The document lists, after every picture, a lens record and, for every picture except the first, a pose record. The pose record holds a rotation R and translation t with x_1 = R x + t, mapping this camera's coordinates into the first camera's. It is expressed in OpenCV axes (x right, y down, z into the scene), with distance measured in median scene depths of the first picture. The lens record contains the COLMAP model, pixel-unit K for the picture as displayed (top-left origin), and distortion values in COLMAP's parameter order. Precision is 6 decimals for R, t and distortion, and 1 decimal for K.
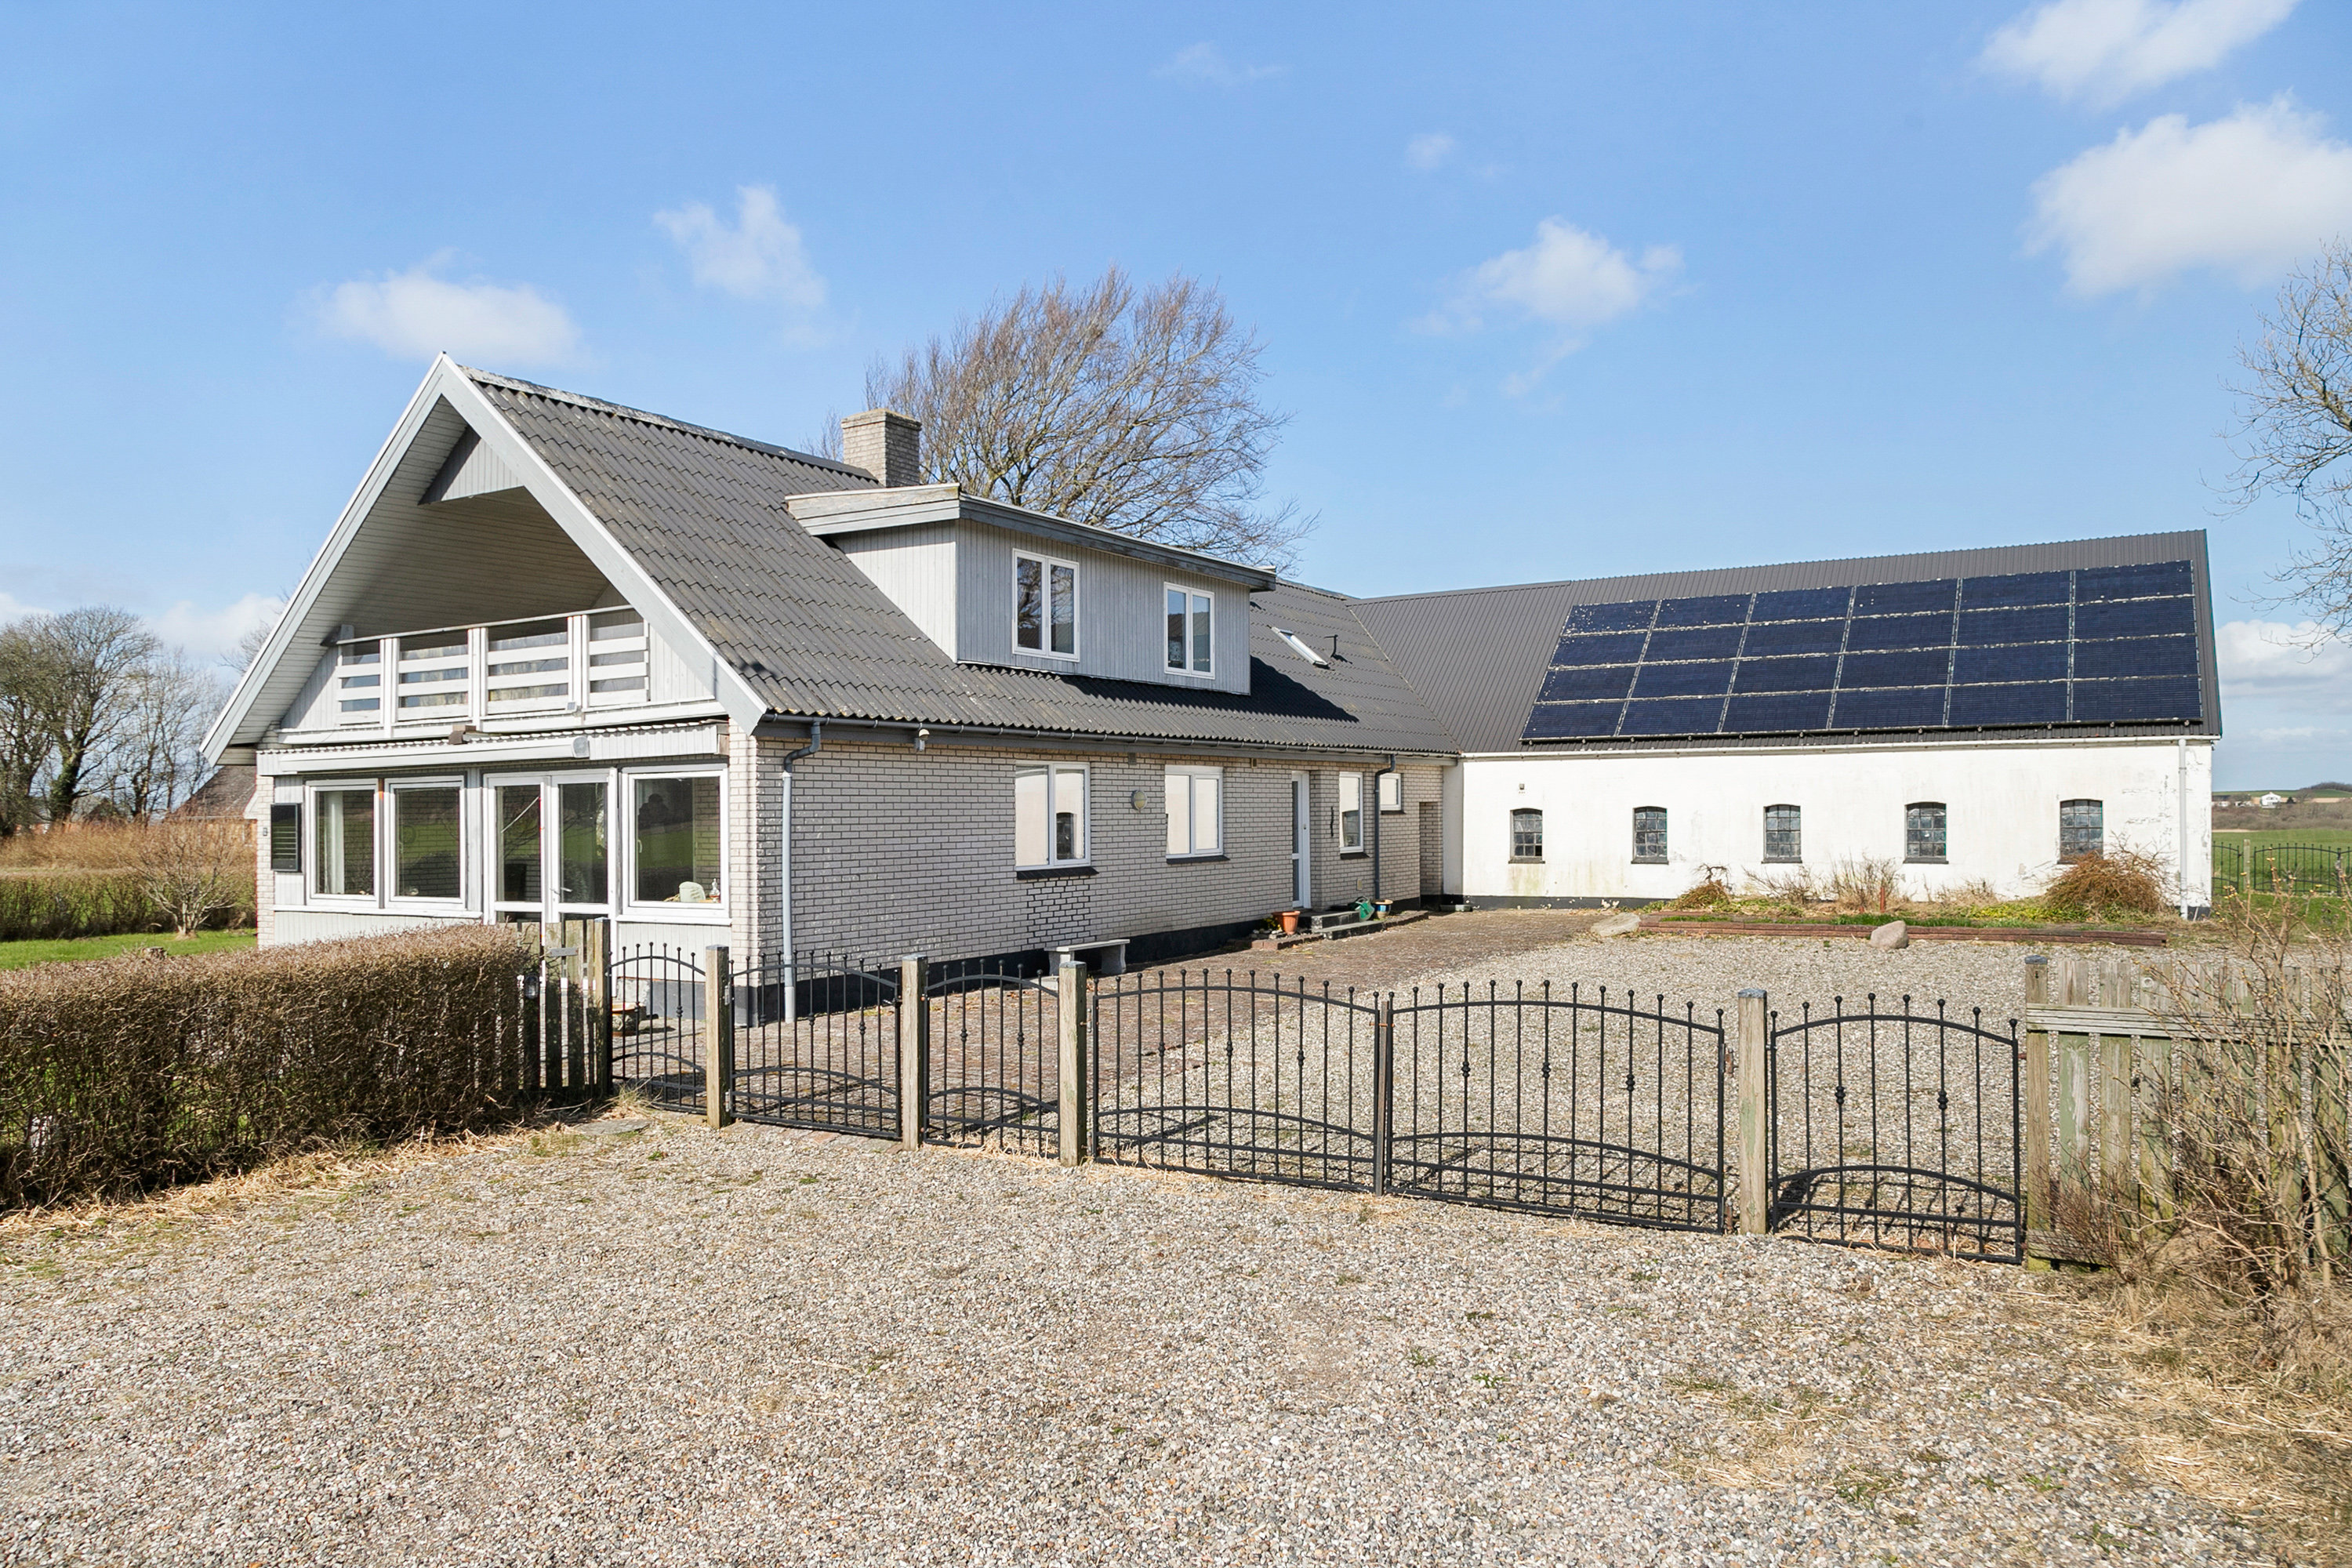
lens RADIAL K [[1555.3, 0, 1180.6], [0, 1555.3, 827.8], [0, 0, 1]] dist [-0.004197, -0.001295]
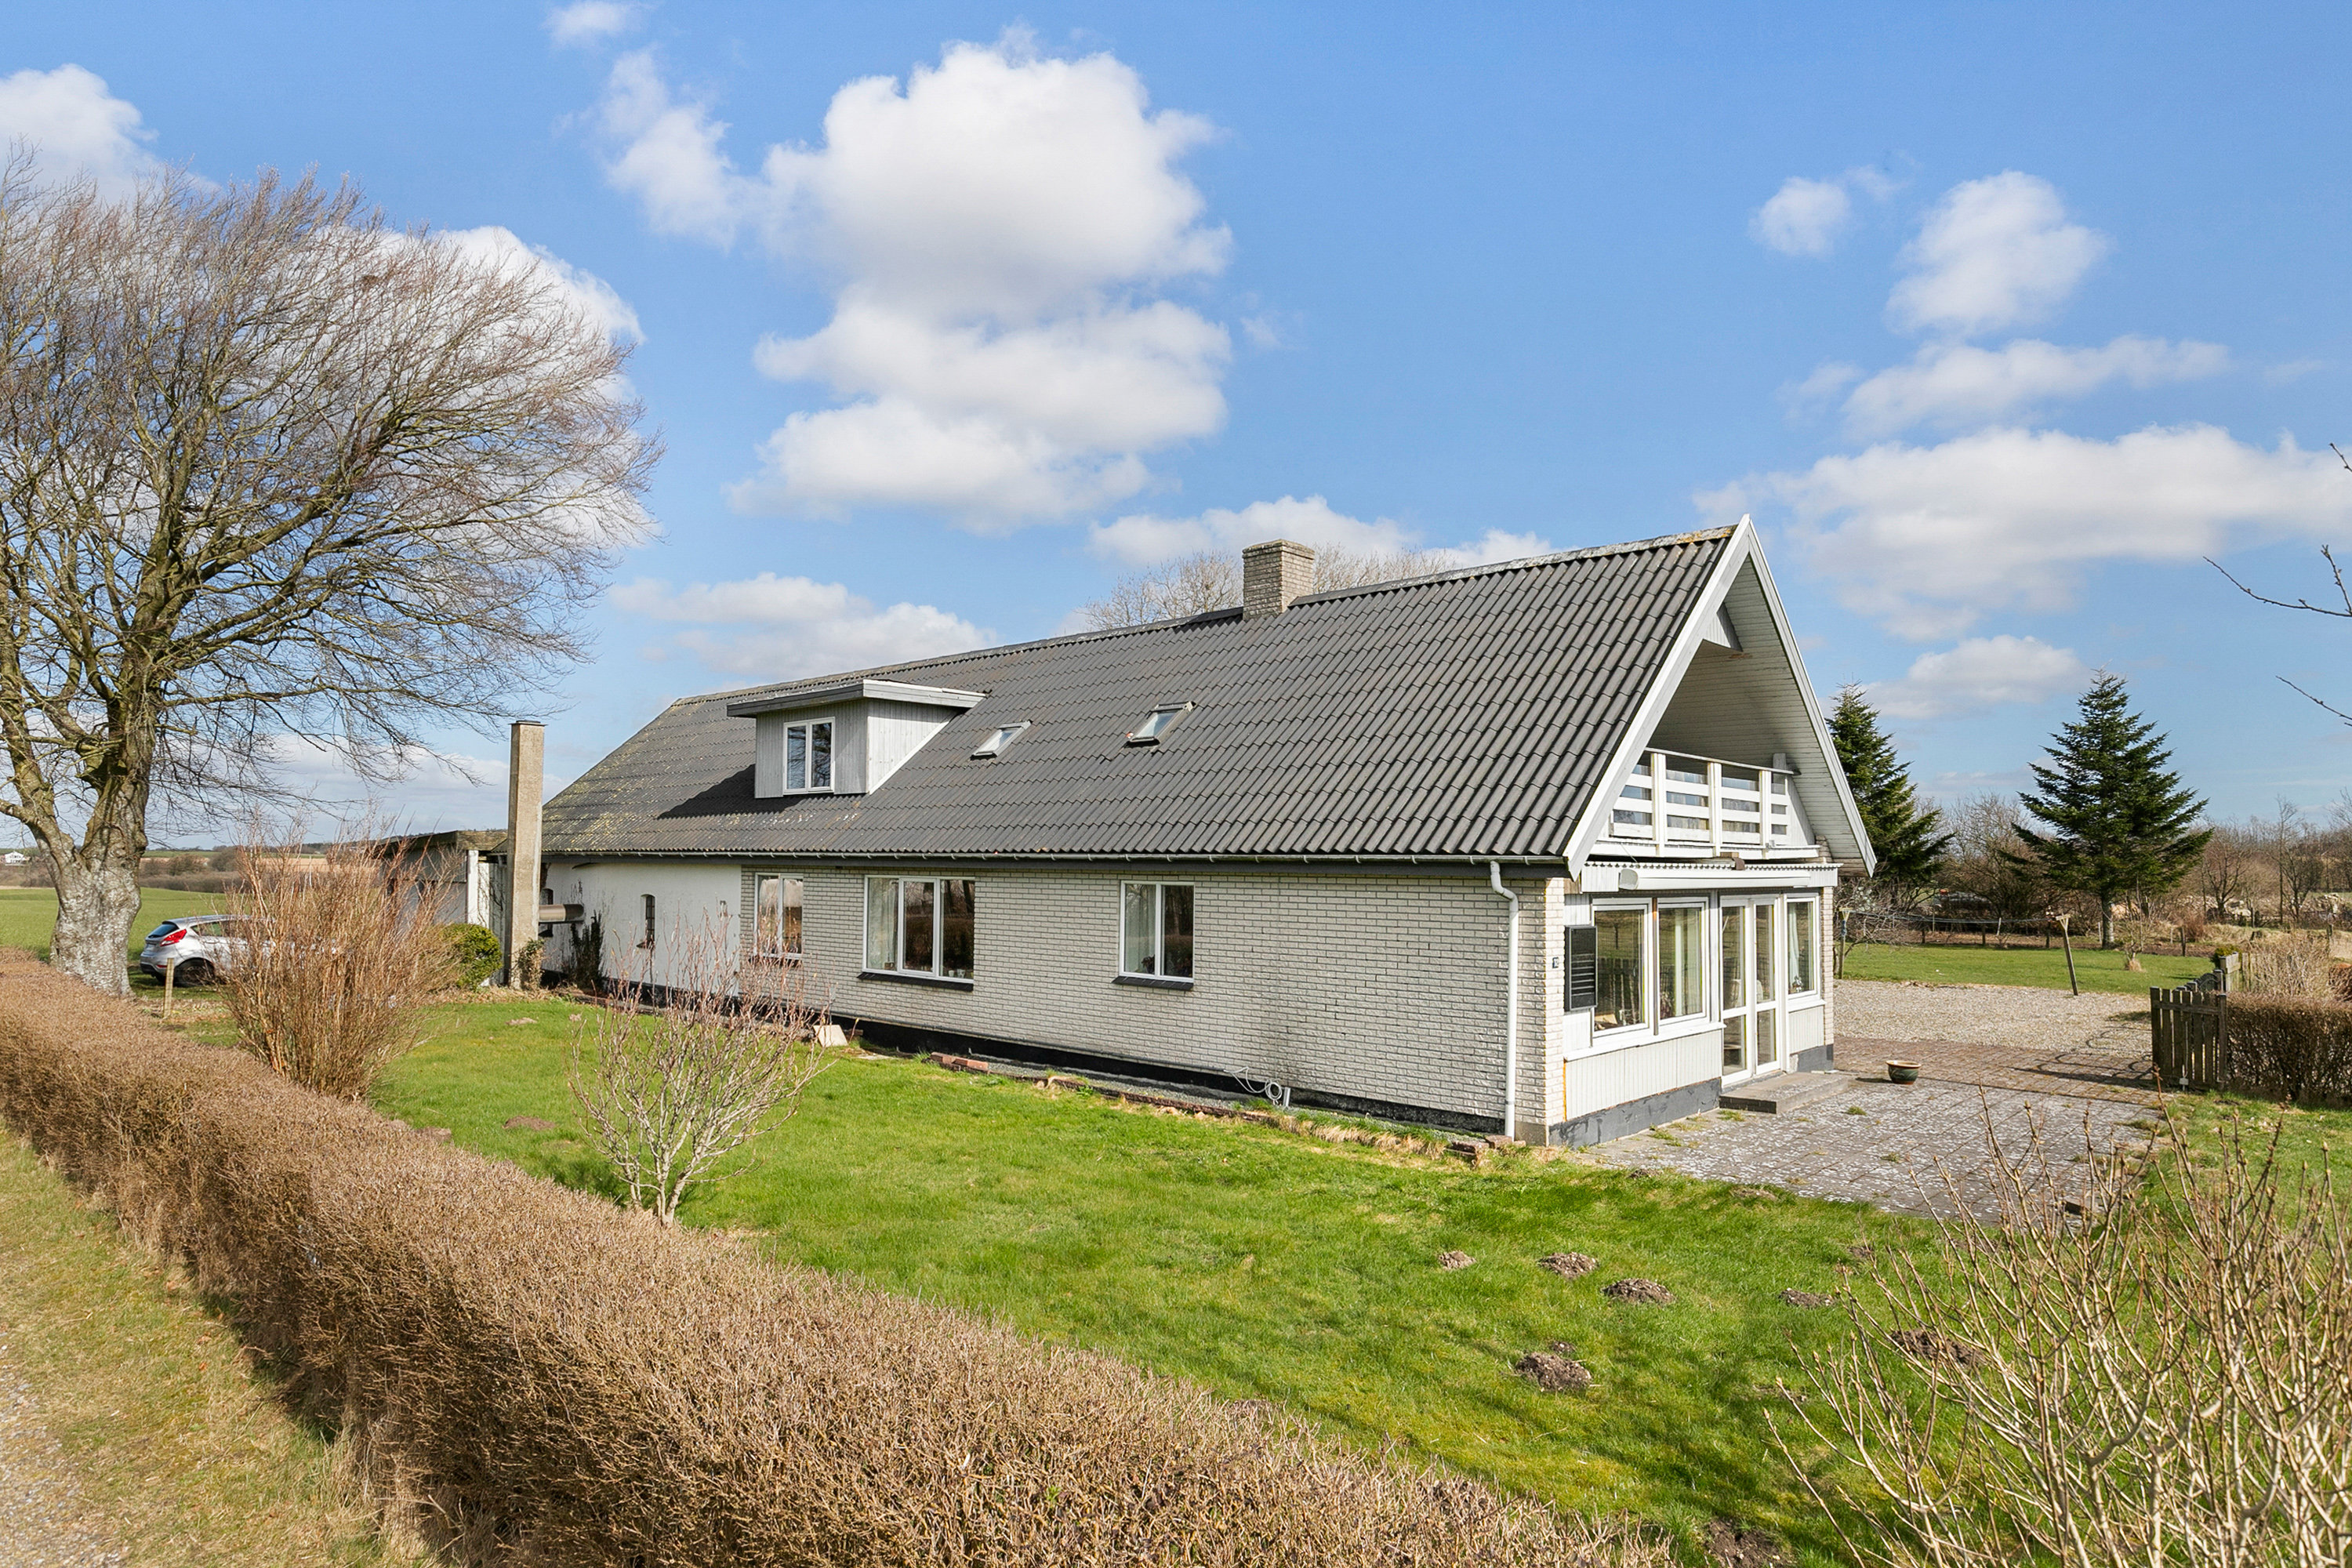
lens RADIAL K [[1368.7, 0, 1175.8], [0, 1368.7, 800.4], [0, 0, 1]] dist [0.003590, 0.002673]
pose [[0.189637, 0.062291, 0.979876, -1.021574], [-0.003595, 0.998023, -0.062748, -0.027348], [-0.981848, 0.008377, 0.189486, 0.824397]]
